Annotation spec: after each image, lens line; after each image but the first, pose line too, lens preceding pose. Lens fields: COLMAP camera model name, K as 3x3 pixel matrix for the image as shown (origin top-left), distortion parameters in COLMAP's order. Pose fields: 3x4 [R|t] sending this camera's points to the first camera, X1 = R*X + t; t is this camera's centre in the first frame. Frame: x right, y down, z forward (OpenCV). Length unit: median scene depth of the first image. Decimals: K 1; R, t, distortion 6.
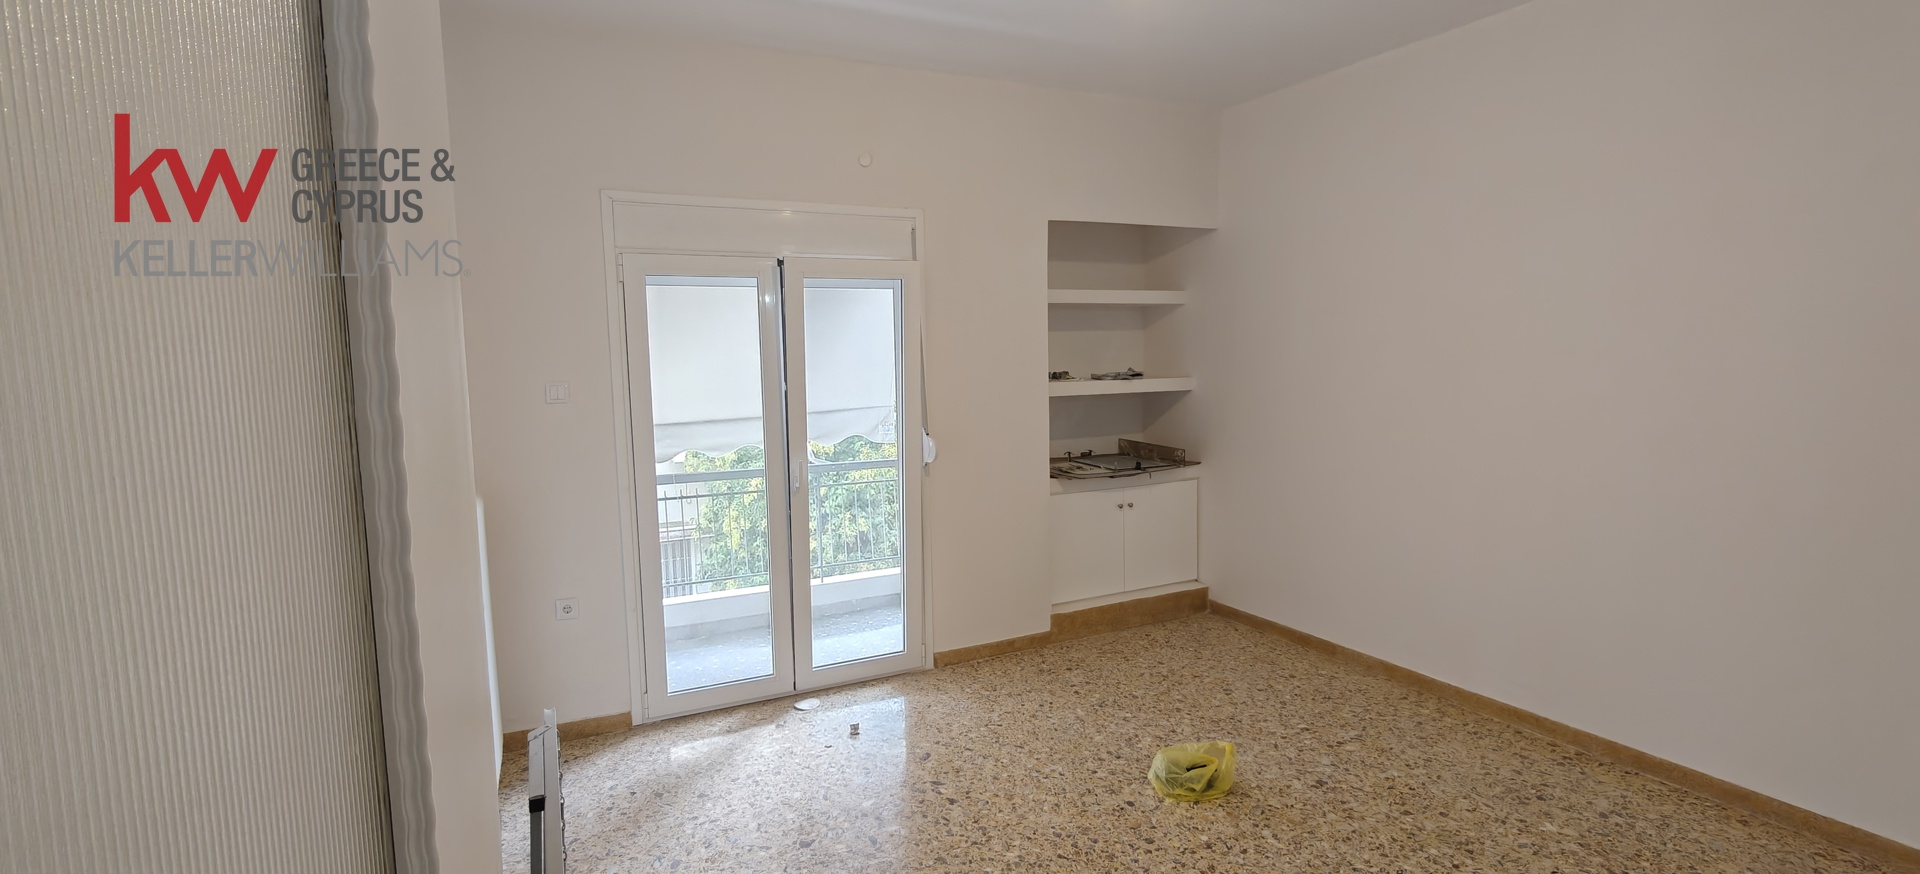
lens RADIAL K [[825.1, 0, 960.0], [0, 825.1, 437.0], [0, 0, 1]] dist [0.001334, 0.000115]
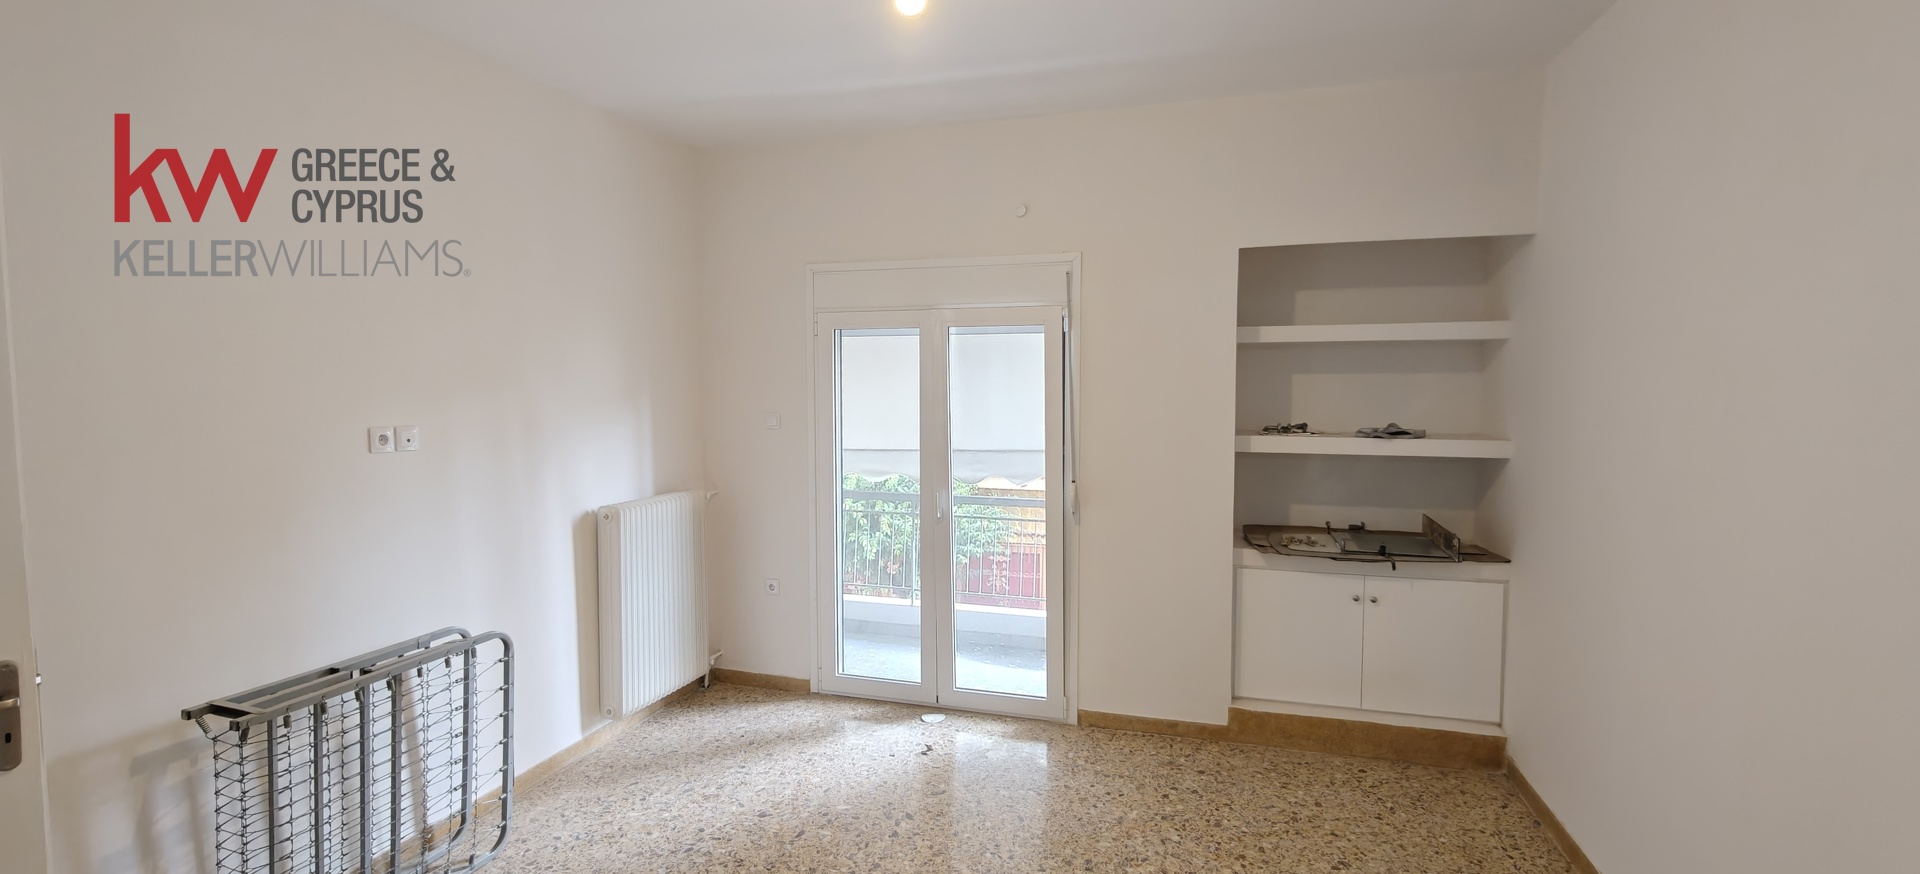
lens RADIAL K [[825.1, 0, 960.0], [0, 825.1, 437.0], [0, 0, 1]] dist [0.001334, 0.000115]
pose [[0.741561, 0.063221, -0.667900, 0.498473], [-0.083825, 0.996480, 0.001254, -0.044422], [0.665628, 0.055057, 0.744250, 0.180867]]
